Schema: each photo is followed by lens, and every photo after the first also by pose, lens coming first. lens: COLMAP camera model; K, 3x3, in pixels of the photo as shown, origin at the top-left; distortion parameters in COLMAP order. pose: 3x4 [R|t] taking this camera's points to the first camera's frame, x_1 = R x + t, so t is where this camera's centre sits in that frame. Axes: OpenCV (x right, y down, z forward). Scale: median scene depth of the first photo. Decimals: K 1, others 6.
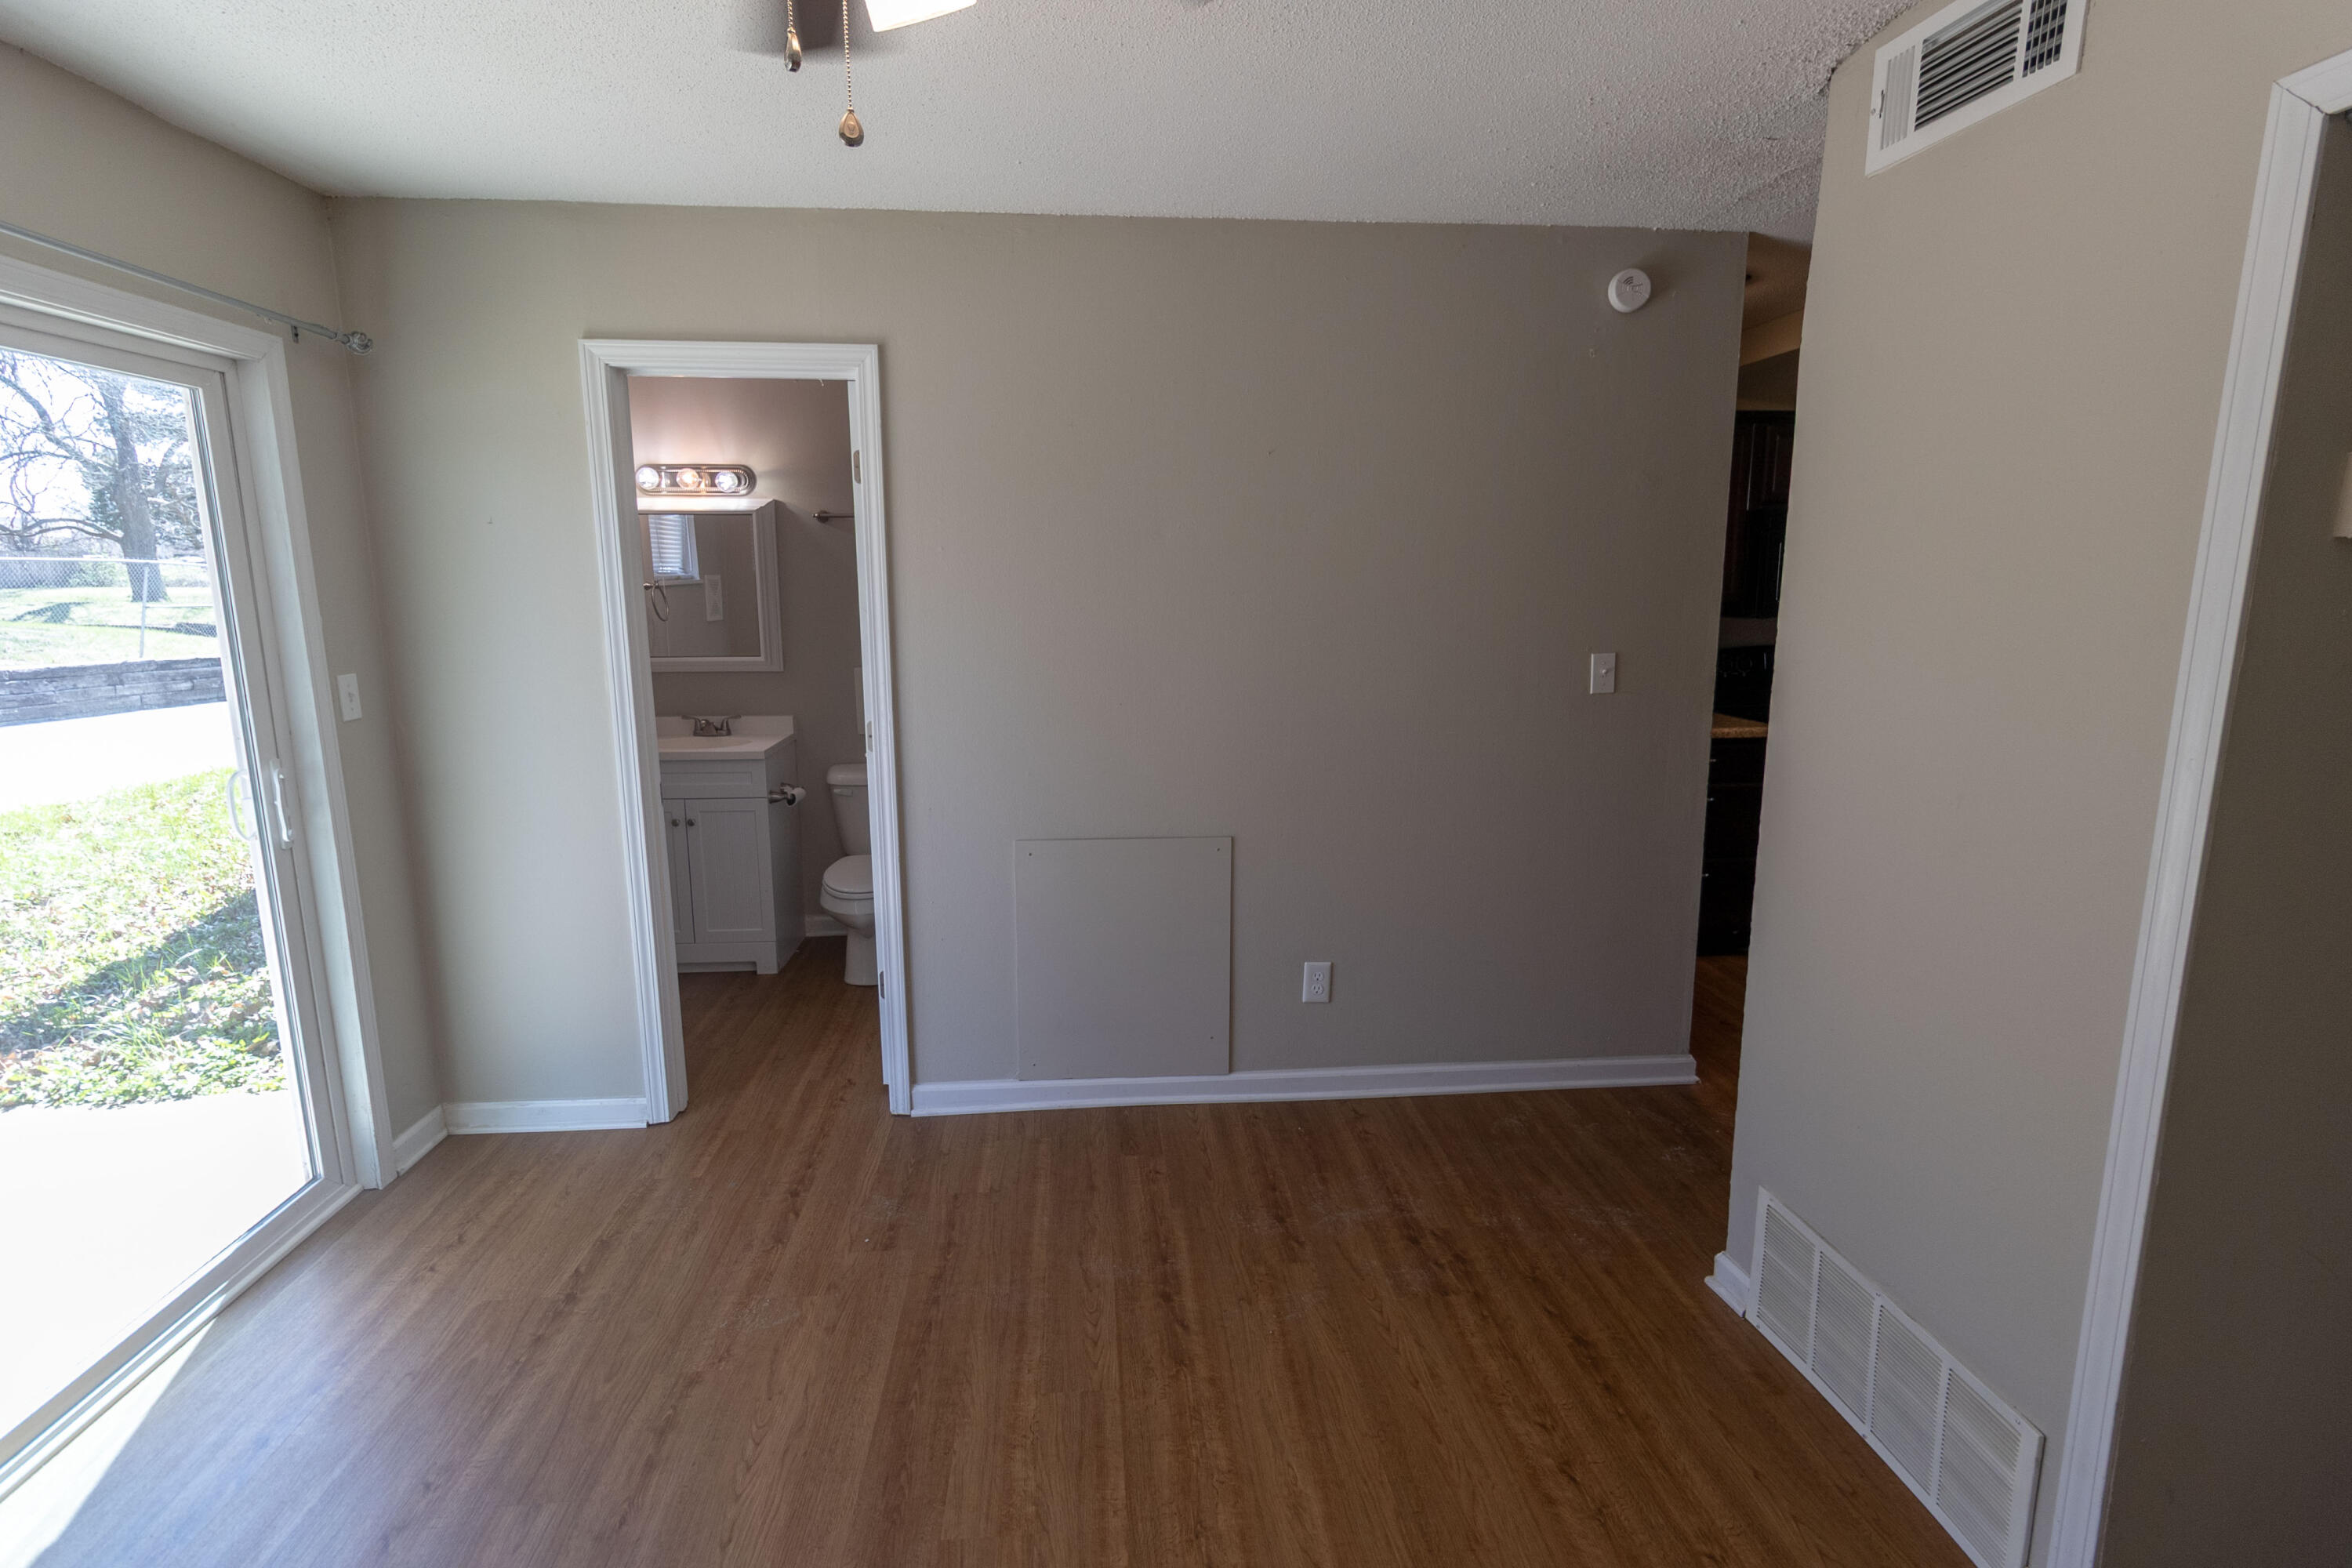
lens RADIAL K [[1088.2, 0, 1162.0], [0, 1088.2, 752.2], [0, 0, 1]] dist [0.002408, -0.000168]
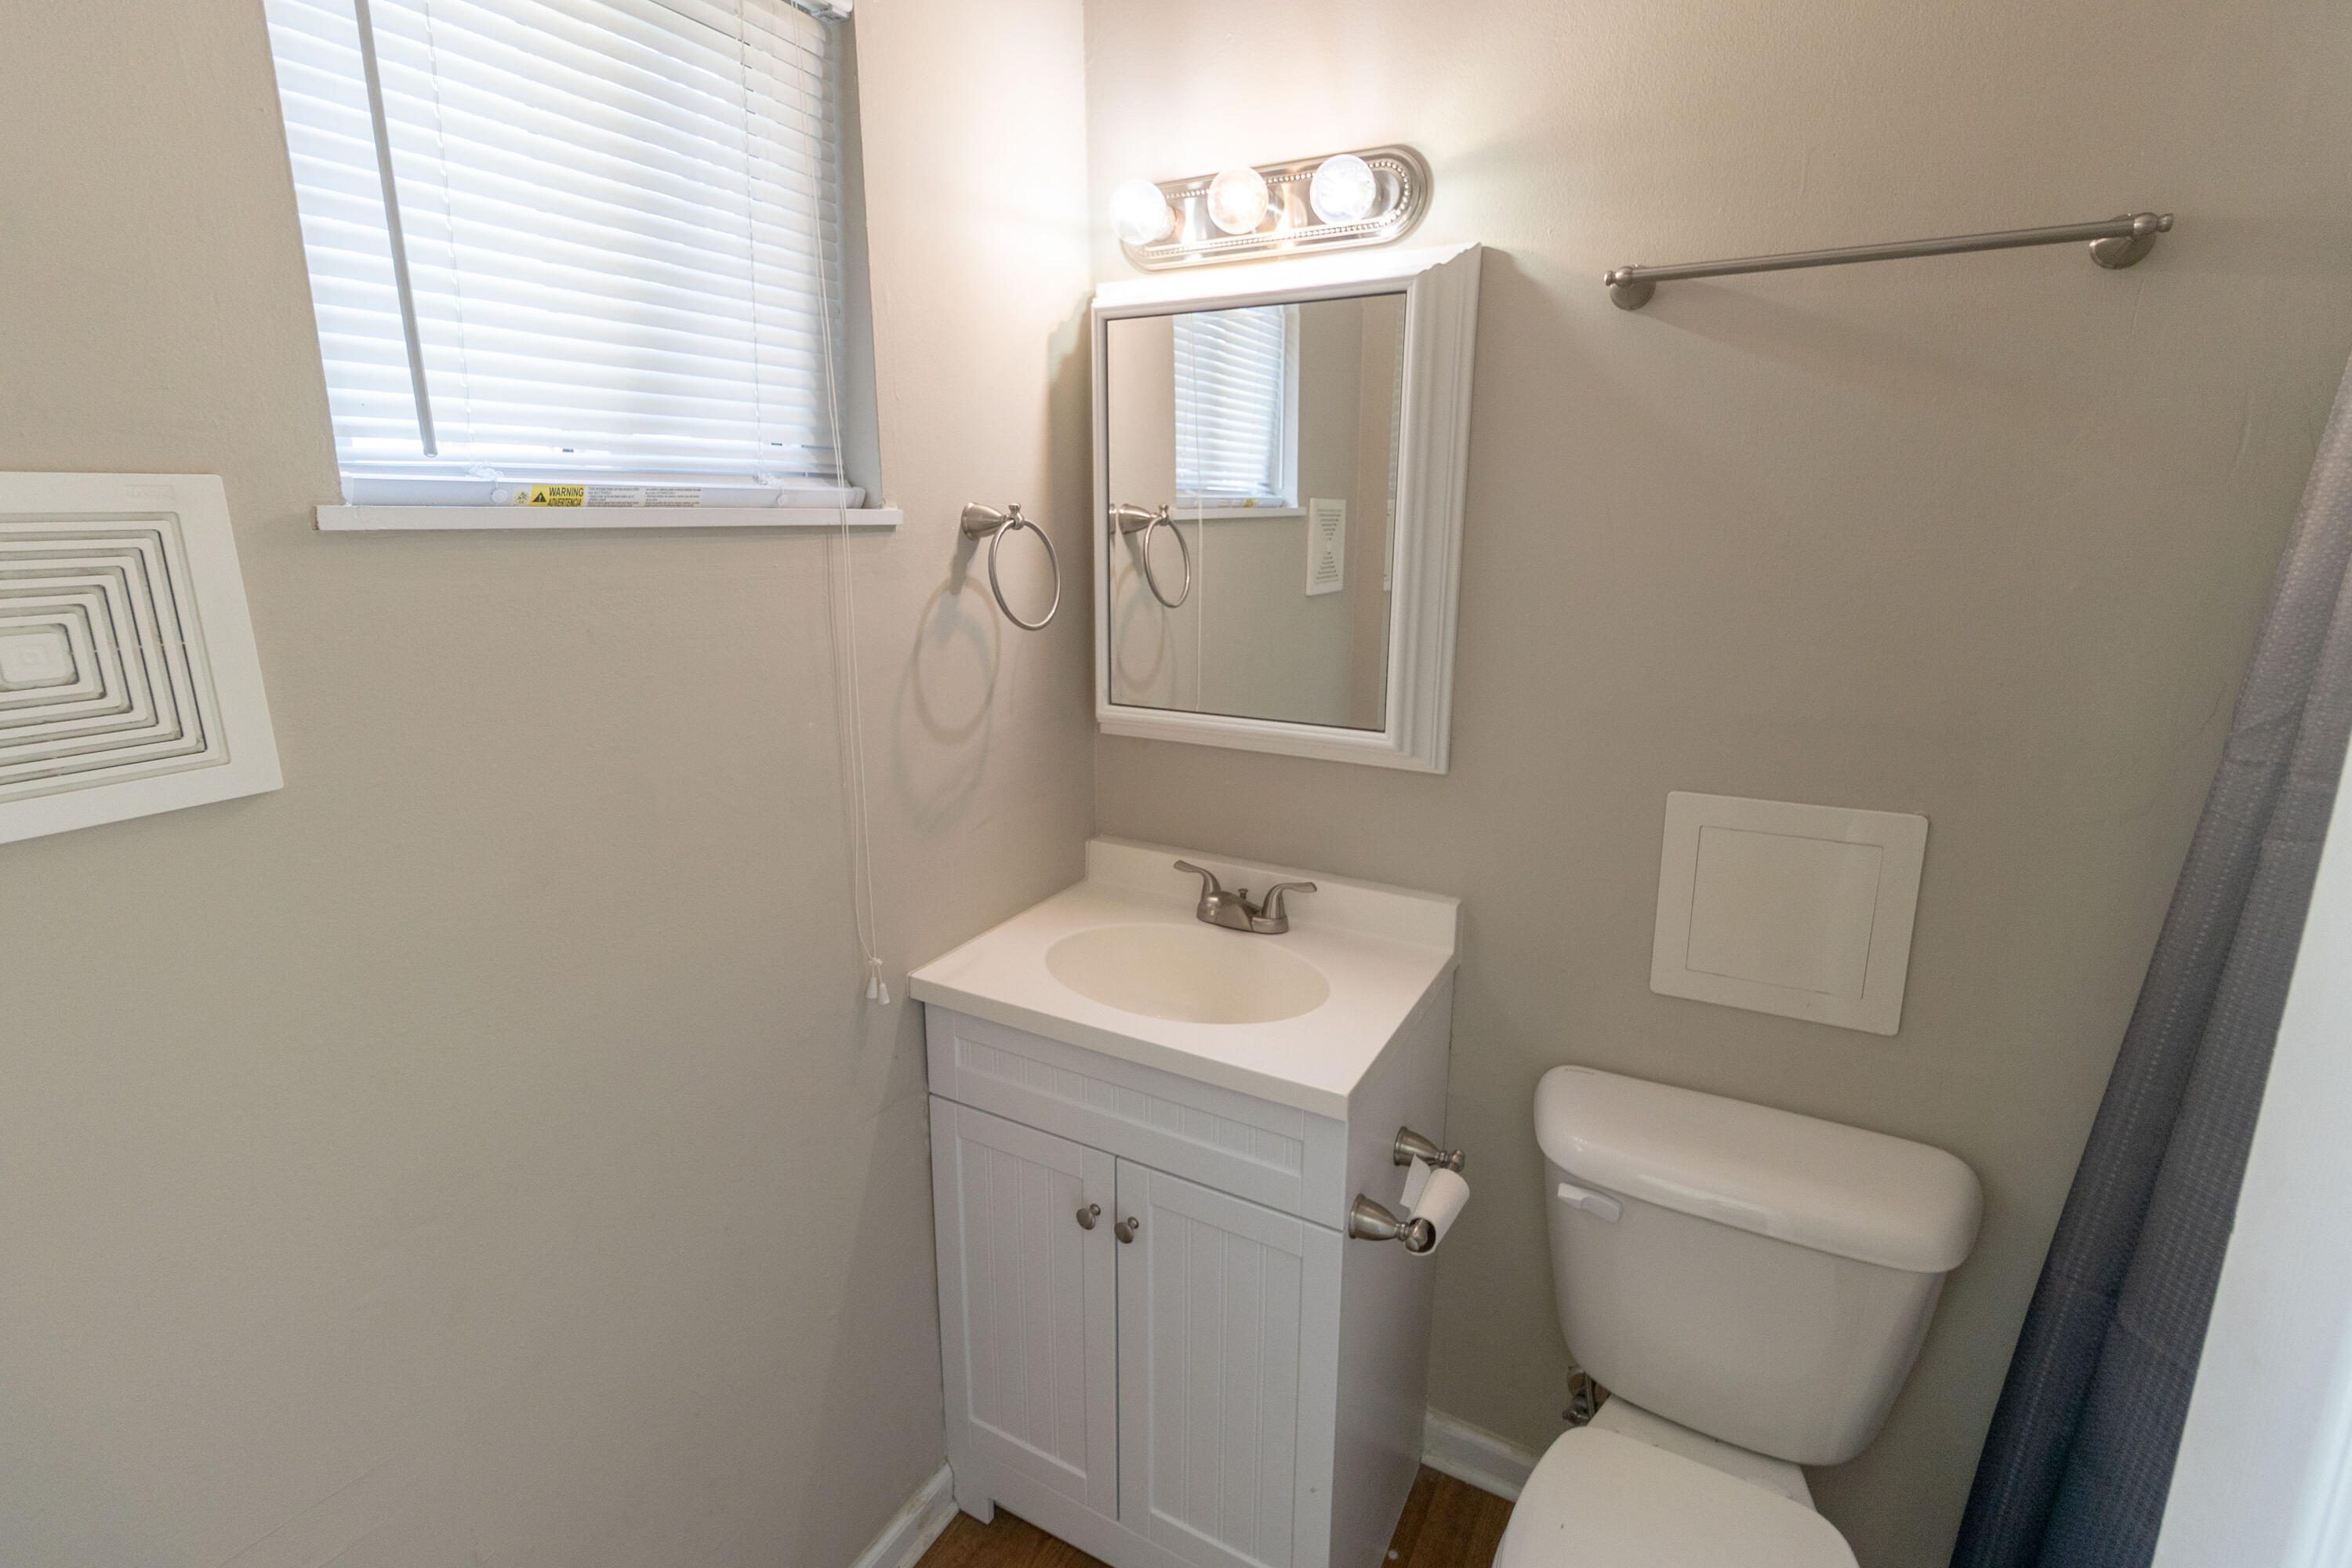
lens RADIAL K [[1088.2, 0, 1162.0], [0, 1088.2, 752.2], [0, 0, 1]] dist [0.002408, -0.000168]
pose [[0.829467, 0.127252, -0.543867, -0.247286], [-0.095433, 0.991672, 0.086480, -0.108284], [0.550342, -0.019829, 0.834704, 0.695424]]
